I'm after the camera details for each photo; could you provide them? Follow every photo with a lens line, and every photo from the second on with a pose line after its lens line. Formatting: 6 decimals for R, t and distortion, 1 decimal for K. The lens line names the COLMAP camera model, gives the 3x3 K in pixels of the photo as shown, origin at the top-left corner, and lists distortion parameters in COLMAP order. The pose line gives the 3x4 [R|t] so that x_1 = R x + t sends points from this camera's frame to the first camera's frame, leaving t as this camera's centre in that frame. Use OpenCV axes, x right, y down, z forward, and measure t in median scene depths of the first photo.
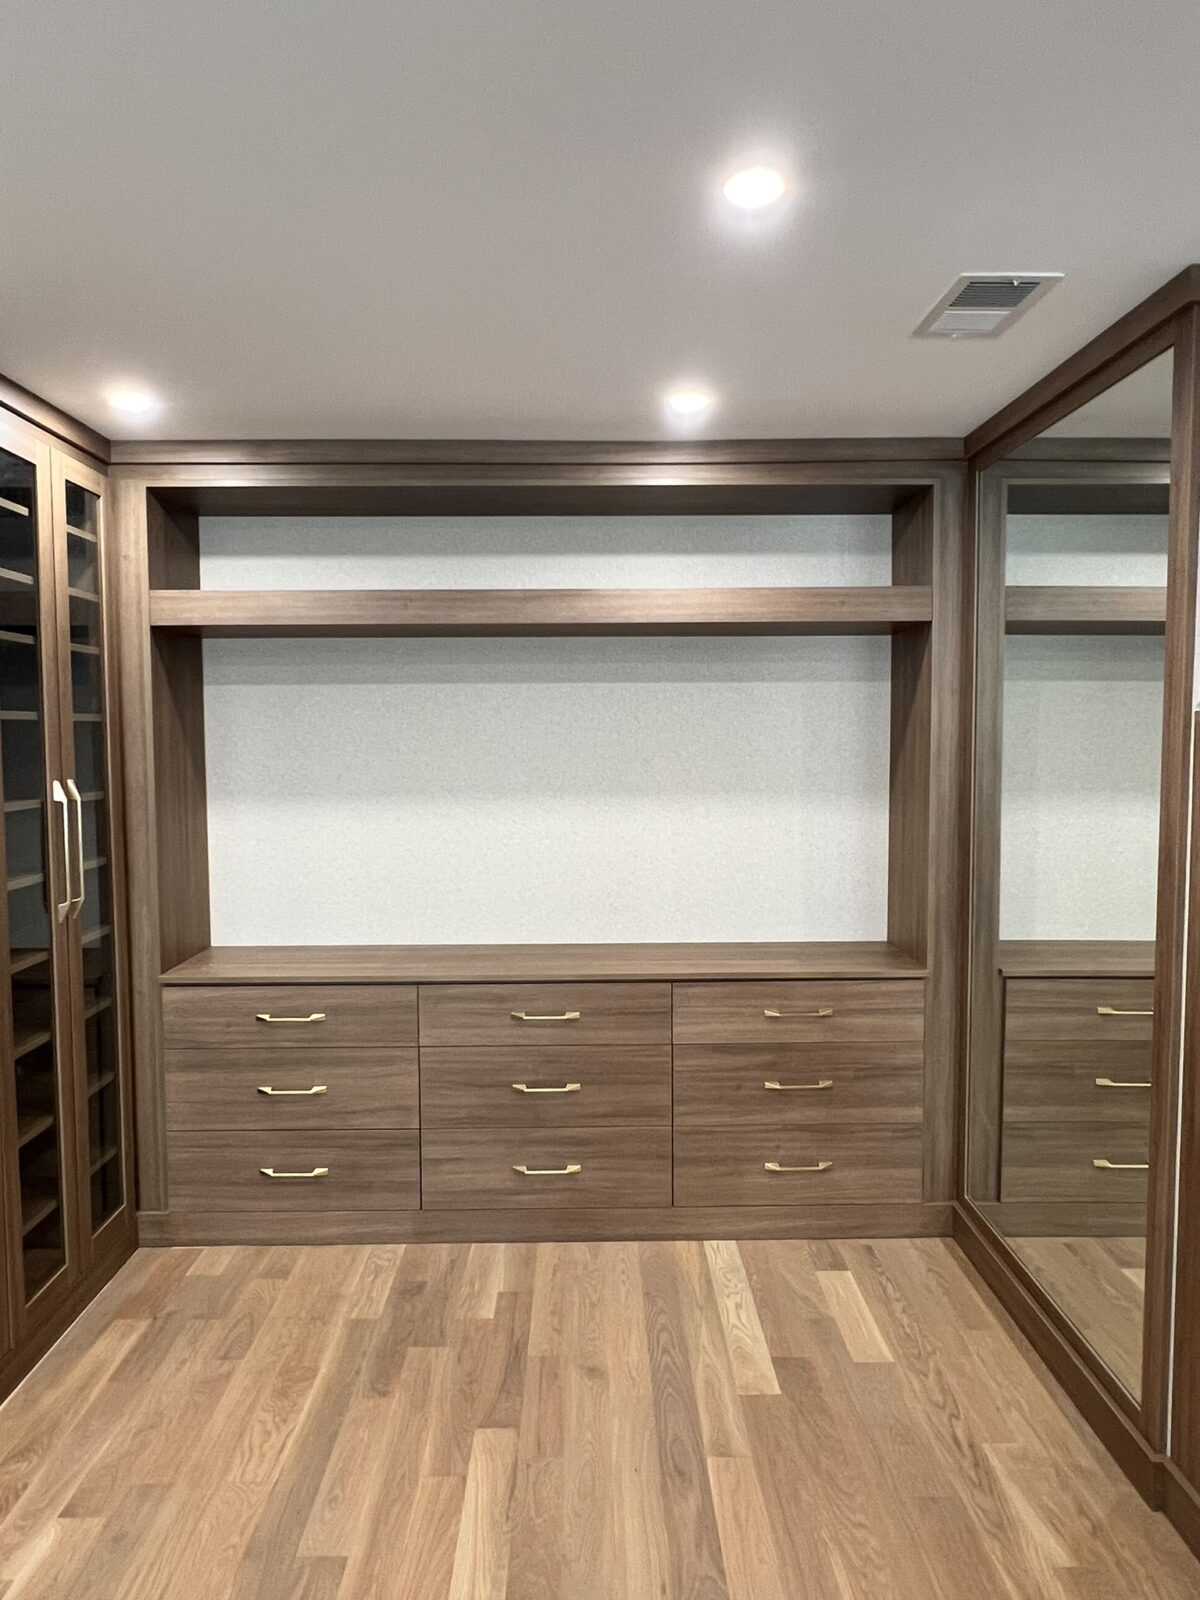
lens RADIAL K [[990.7, 0, 600.0], [0, 990.7, 800.0], [0, 0, 1]] dist [-0.002568, -0.002294]
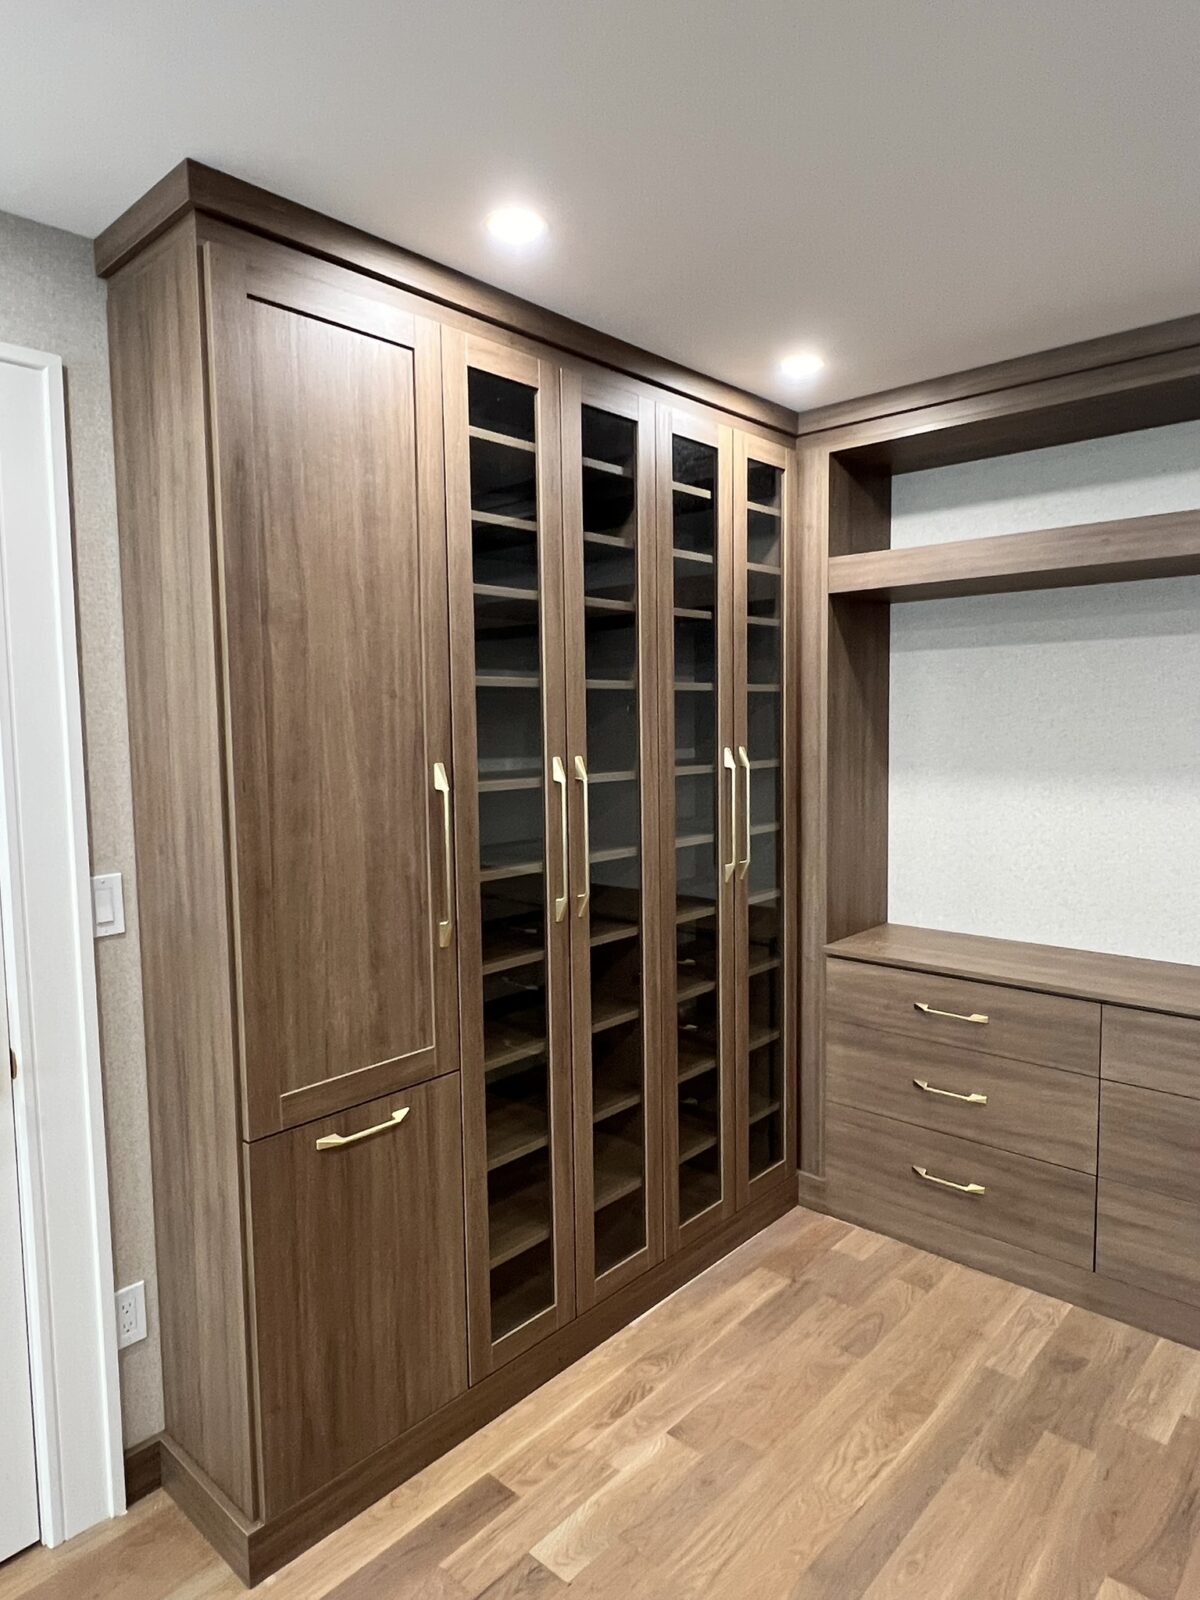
lens RADIAL K [[990.7, 0, 600.0], [0, 990.7, 800.0], [0, 0, 1]] dist [-0.002568, -0.002294]
pose [[0.727622, 0.051881, -0.684013, 0.068969], [-0.034895, 0.998644, 0.038626, 0.000108], [0.685090, -0.004237, 0.728446, 0.118693]]
